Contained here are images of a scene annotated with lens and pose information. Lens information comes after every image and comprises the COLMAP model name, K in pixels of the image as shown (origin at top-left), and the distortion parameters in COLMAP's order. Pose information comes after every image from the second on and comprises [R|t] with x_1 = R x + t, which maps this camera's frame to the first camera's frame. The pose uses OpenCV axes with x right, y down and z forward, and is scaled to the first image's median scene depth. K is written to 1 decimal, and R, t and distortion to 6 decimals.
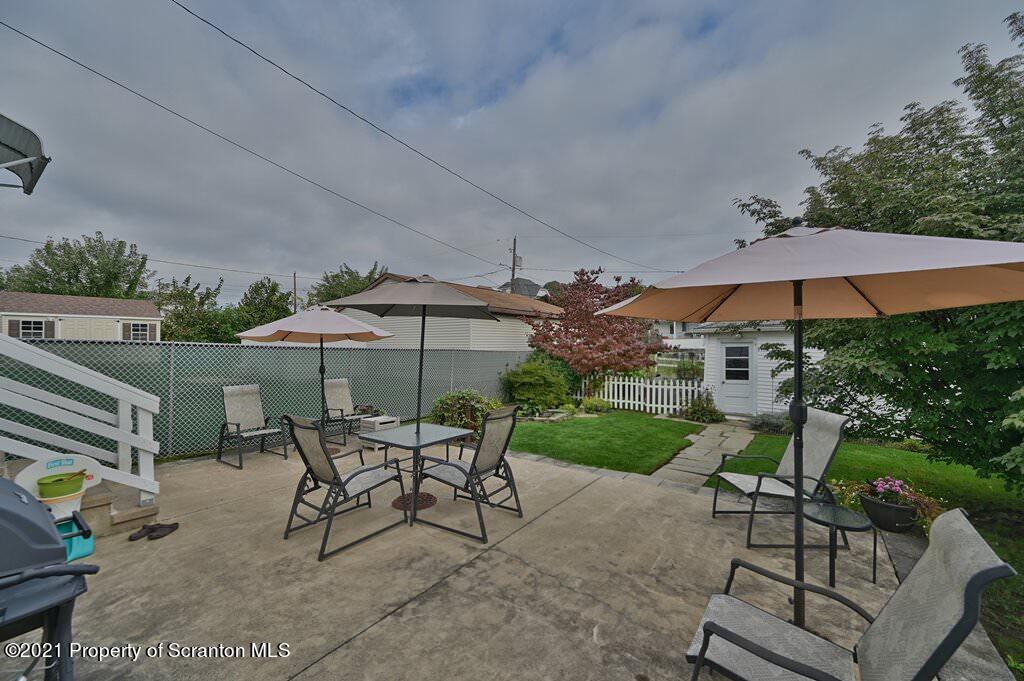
lens RADIAL K [[403.6, 0, 516.6], [0, 403.6, 342.5], [0, 0, 1]] dist [0.001950, 0.000173]
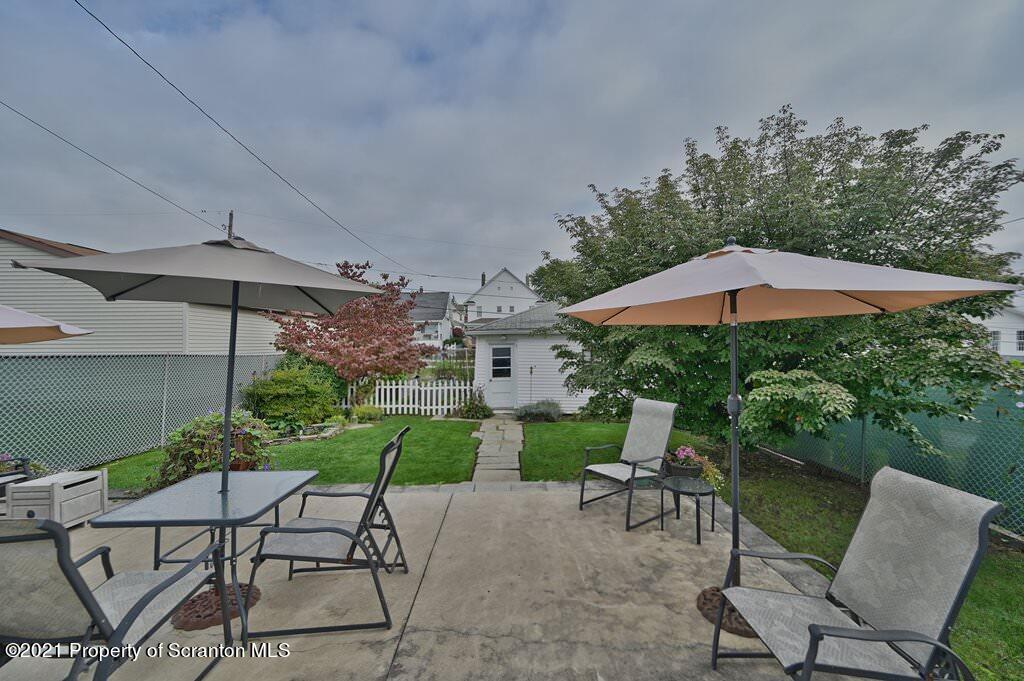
lens RADIAL K [[403.6, 0, 516.6], [0, 403.6, 342.5], [0, 0, 1]] dist [0.001950, 0.000173]
pose [[0.797553, 0.001063, 0.603247, -0.094395], [0.000925, 0.999995, -0.002986, -0.000613], [-0.603248, 0.002940, 0.797548, 0.085508]]
